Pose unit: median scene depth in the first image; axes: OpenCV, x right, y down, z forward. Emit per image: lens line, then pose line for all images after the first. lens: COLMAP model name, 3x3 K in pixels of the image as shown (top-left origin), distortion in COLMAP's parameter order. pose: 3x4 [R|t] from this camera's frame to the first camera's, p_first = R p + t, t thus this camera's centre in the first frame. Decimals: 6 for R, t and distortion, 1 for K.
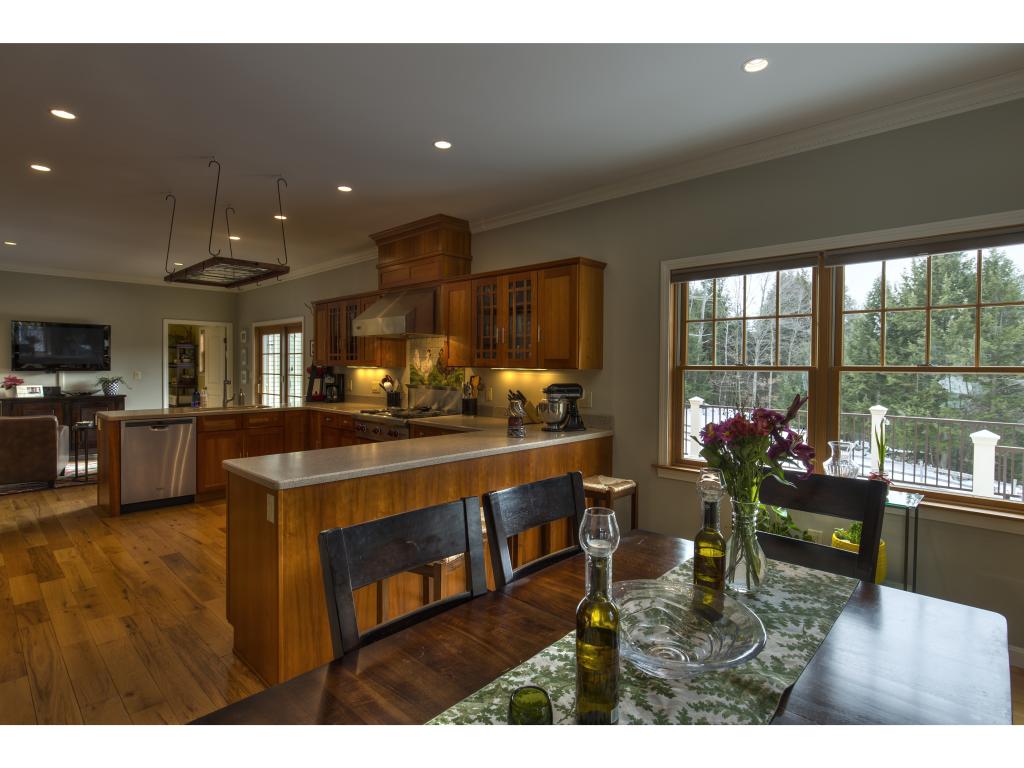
lens RADIAL K [[523.6, 0, 527.3], [0, 523.6, 376.0], [0, 0, 1]] dist [-0.009223, 0.001190]
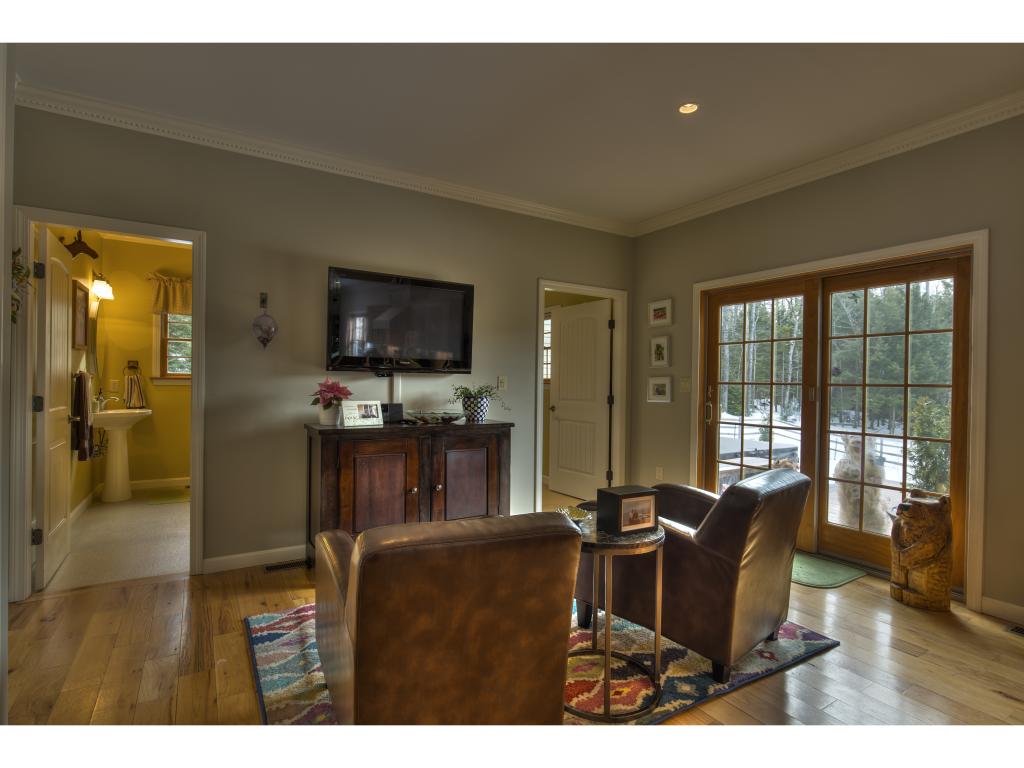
lens RADIAL K [[513.7, 0, 512.0], [0, 513.7, 384.0], [0, 0, 1]] dist [-0.004257, -0.000257]
pose [[0.962511, 0.006154, -0.271173, -0.846311], [-0.011814, 0.999745, -0.019245, 0.012217], [0.270985, 0.021727, 0.962338, 0.711932]]
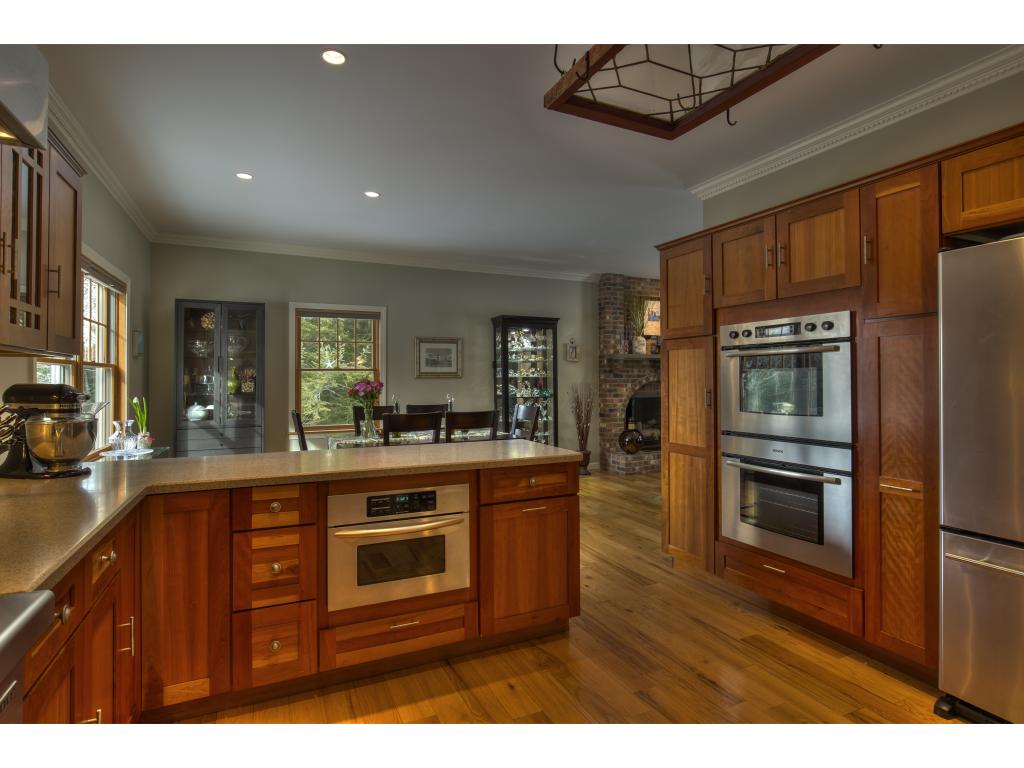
lens RADIAL K [[527.6, 0, 501.1], [0, 527.6, 374.1], [0, 0, 1]] dist [-0.005666, -0.000639]
pose [[-0.921205, 0.000563, 0.389077, -0.369768], [0.004367, 0.999951, 0.008894, 0.000505], [-0.389053, 0.009892, -0.921162, 0.879994]]
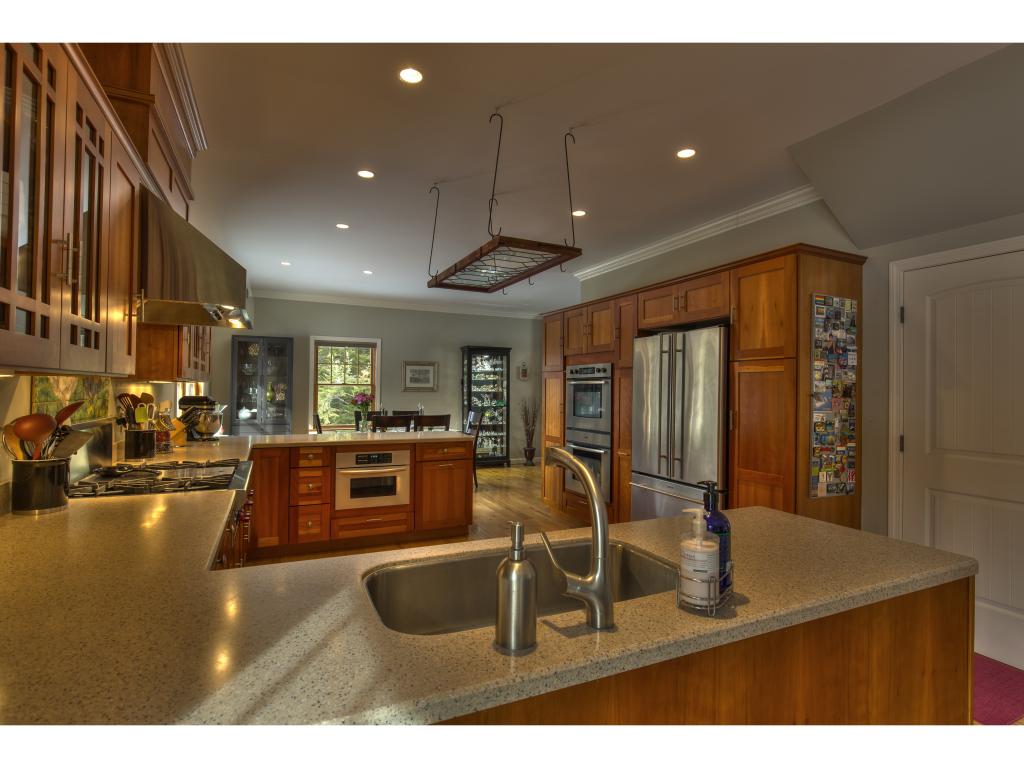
lens RADIAL K [[513.7, 0, 512.0], [0, 513.7, 384.0], [0, 0, 1]] dist [-0.004257, -0.000257]
pose [[-0.924953, -0.011948, 0.379893, -0.615652], [-0.009858, 0.999924, 0.007446, -0.016888], [-0.379953, 0.003143, -0.925000, 1.161229]]
